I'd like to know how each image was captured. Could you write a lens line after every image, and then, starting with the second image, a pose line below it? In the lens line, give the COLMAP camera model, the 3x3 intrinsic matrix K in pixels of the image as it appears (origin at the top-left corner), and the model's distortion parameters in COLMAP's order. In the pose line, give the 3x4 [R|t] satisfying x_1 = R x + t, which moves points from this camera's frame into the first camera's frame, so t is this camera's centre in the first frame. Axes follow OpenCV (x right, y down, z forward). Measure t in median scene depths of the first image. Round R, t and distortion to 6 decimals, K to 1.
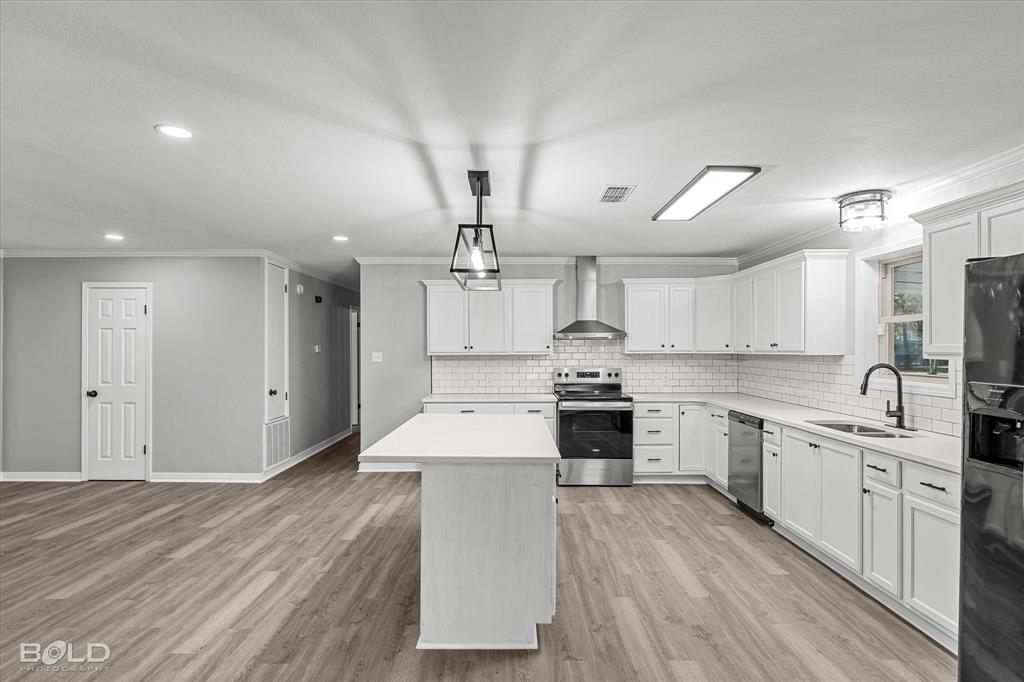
lens RADIAL K [[533.8, 0, 512.5], [0, 533.8, 348.1], [0, 0, 1]] dist [-0.005524, 0.000977]
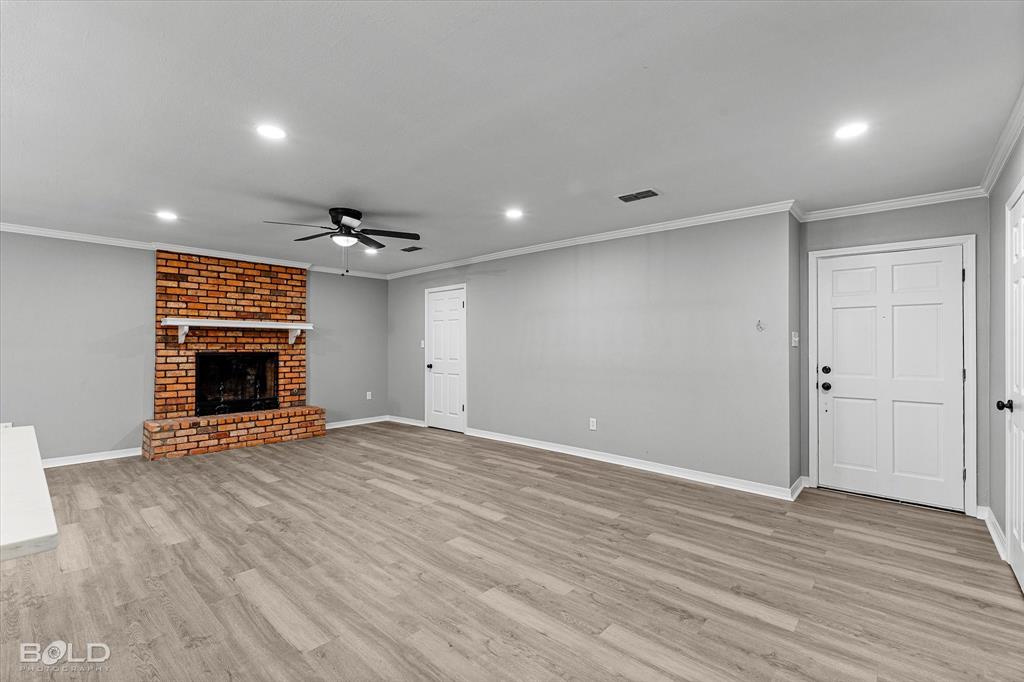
lens RADIAL K [[448.2, 0, 512.5], [0, 448.2, 341.7], [0, 0, 1]] dist [-0.003428, -0.000358]
pose [[-0.667124, -0.011866, -0.744852, -0.156713], [-0.003944, 0.999915, -0.012397, 0.039173], [0.744937, -0.005332, -0.667114, 1.238763]]
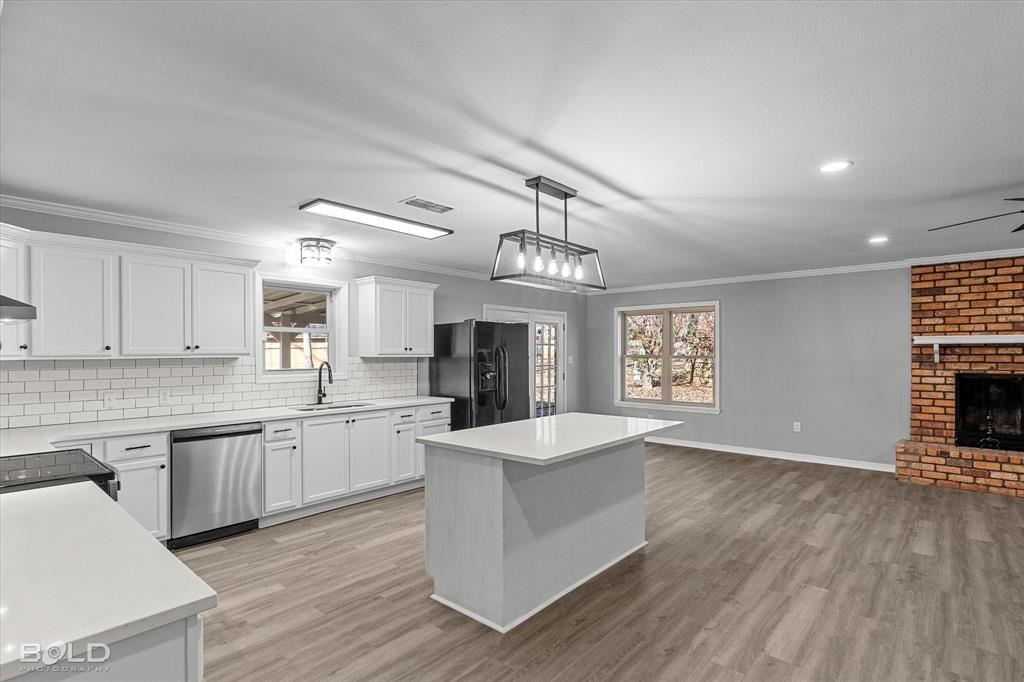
lens RADIAL K [[496.5, 0, 515.5], [0, 496.5, 356.8], [0, 0, 1]] dist [0.000592, -0.001938]
pose [[-0.752522, -0.006222, 0.658538, -0.499575], [0.000842, 0.999945, 0.010410, 0.002000], [-0.658566, 0.008388, -0.752476, 1.389665]]
